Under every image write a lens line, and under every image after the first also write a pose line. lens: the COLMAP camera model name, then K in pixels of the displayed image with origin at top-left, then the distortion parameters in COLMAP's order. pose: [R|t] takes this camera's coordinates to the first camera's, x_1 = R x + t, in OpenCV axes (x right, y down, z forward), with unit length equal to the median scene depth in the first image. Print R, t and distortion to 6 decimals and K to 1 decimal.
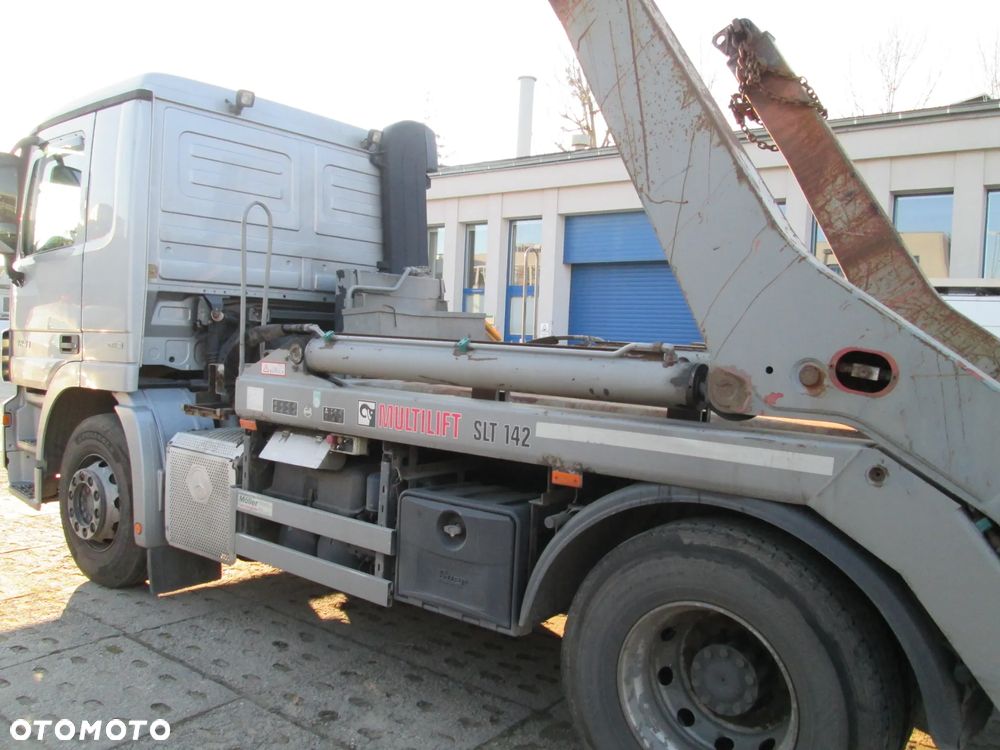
lens RADIAL K [[827.0, 0, 500.0], [0, 827.0, 375.0], [0, 0, 1]] dist [-0.042508, 0.014742]
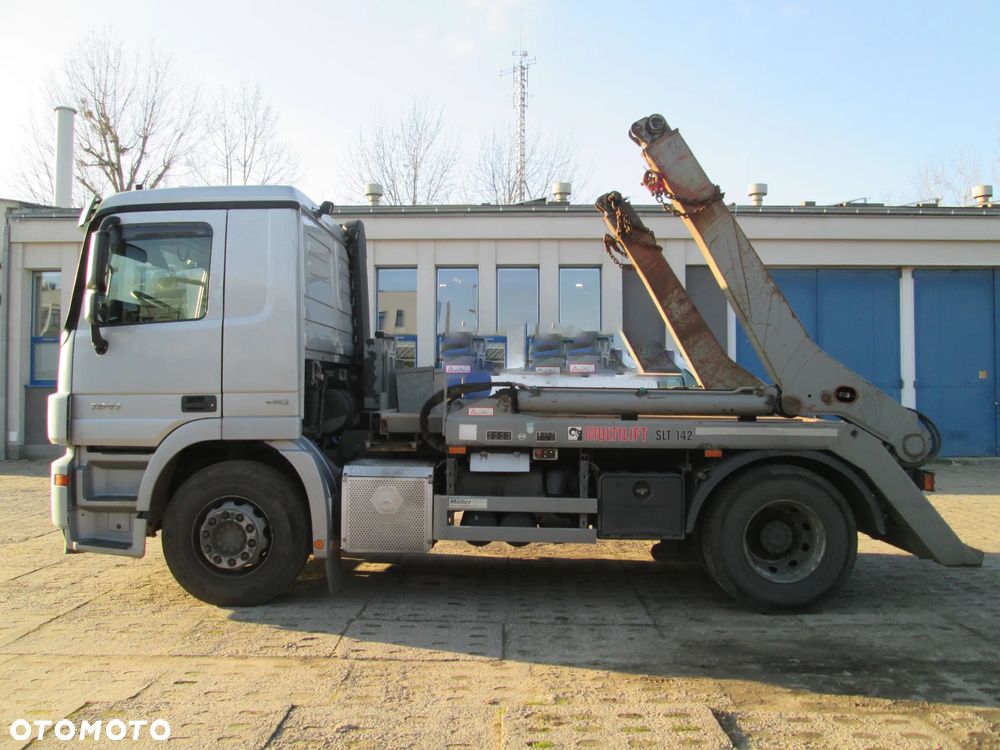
lens RADIAL K [[828.5, 0, 500.0], [0, 828.5, 375.0], [0, 0, 1]] dist [-0.040611, -0.009837]
pose [[0.802845, -0.027032, 0.595575, -1.221977], [0.053702, 0.998190, -0.027086, -0.033479], [-0.593765, 0.053729, 0.802843, -0.270959]]
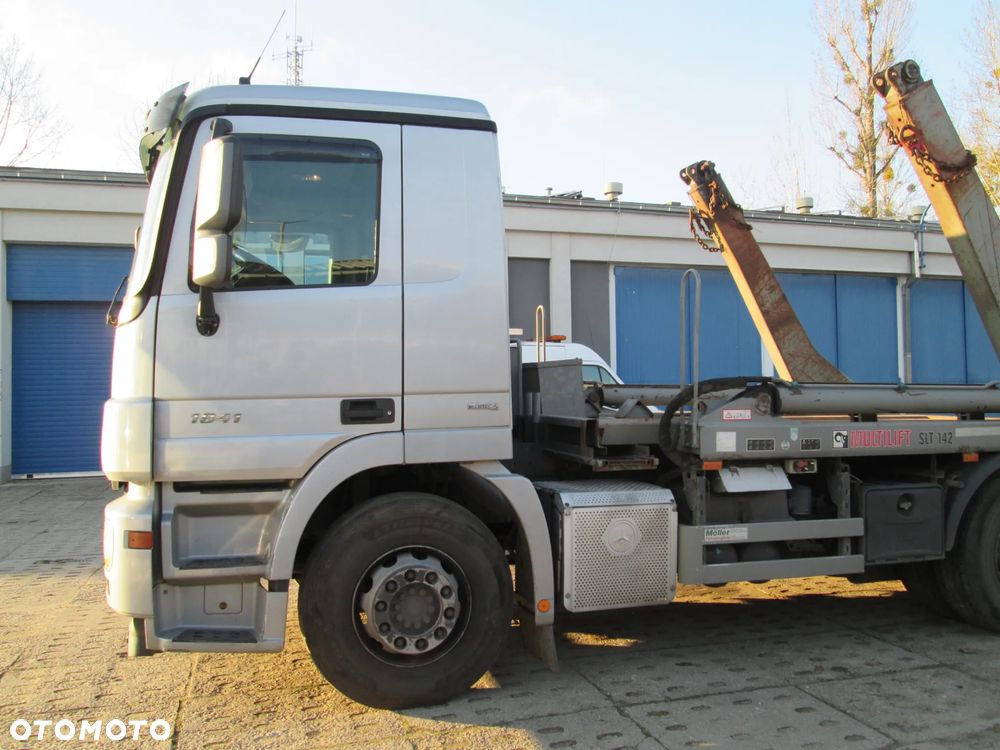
lens RADIAL K [[828.5, 0, 500.0], [0, 828.5, 375.0], [0, 0, 1]] dist [-0.040611, -0.009837]
pose [[0.581306, -0.028314, 0.813192, -1.514227], [0.064663, 0.997841, -0.011481, -0.076789], [-0.811111, 0.059257, 0.581882, 0.614110]]
